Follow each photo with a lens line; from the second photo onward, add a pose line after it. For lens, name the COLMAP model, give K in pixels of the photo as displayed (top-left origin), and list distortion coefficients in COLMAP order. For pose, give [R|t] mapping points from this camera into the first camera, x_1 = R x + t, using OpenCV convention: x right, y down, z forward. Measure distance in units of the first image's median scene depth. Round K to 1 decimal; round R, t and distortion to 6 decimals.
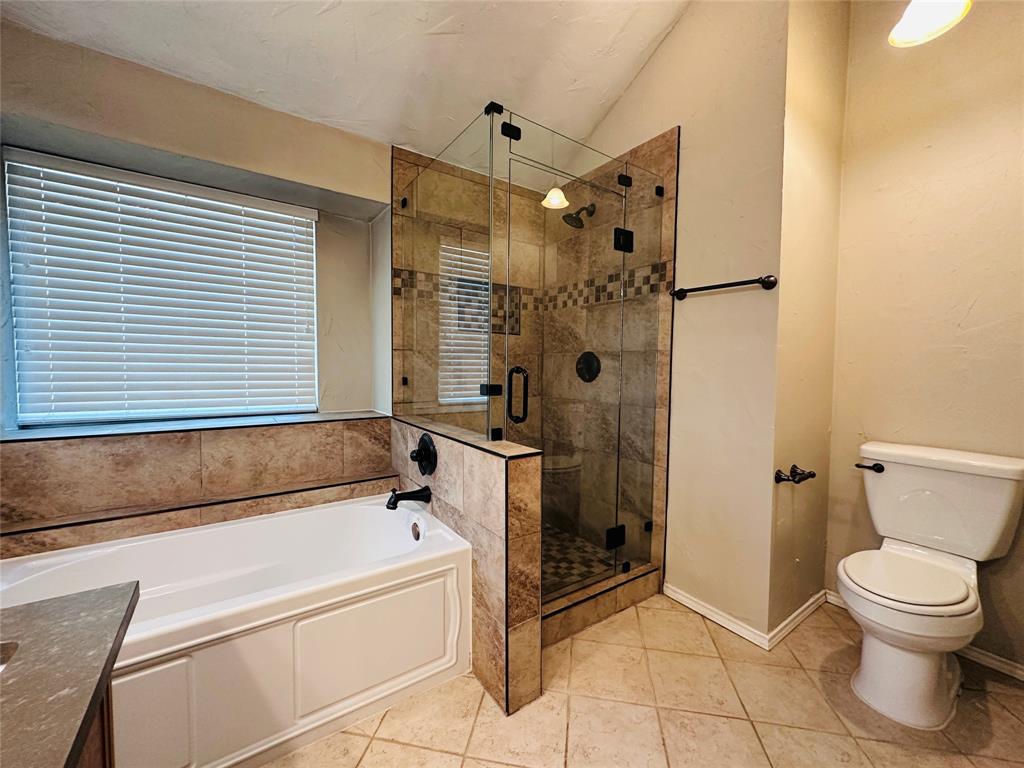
lens RADIAL K [[409.1, 0, 512.0], [0, 409.1, 384.0], [0, 0, 1]] dist [-0.002028, -0.000060]
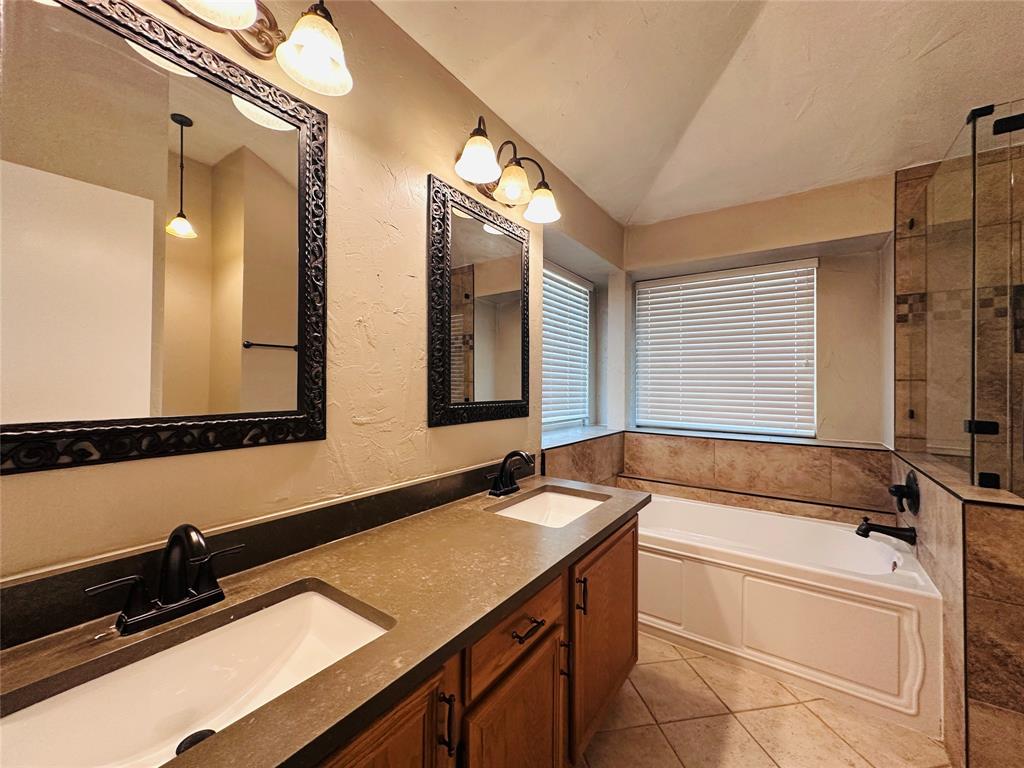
lens RADIAL K [[409.1, 0, 512.0], [0, 409.1, 384.0], [0, 0, 1]] dist [-0.002028, -0.000060]
pose [[0.345576, -0.013680, -0.938291, 0.347597], [-0.050907, 0.998148, -0.033302, 0.001921], [0.937009, 0.059274, 0.344240, -0.190211]]
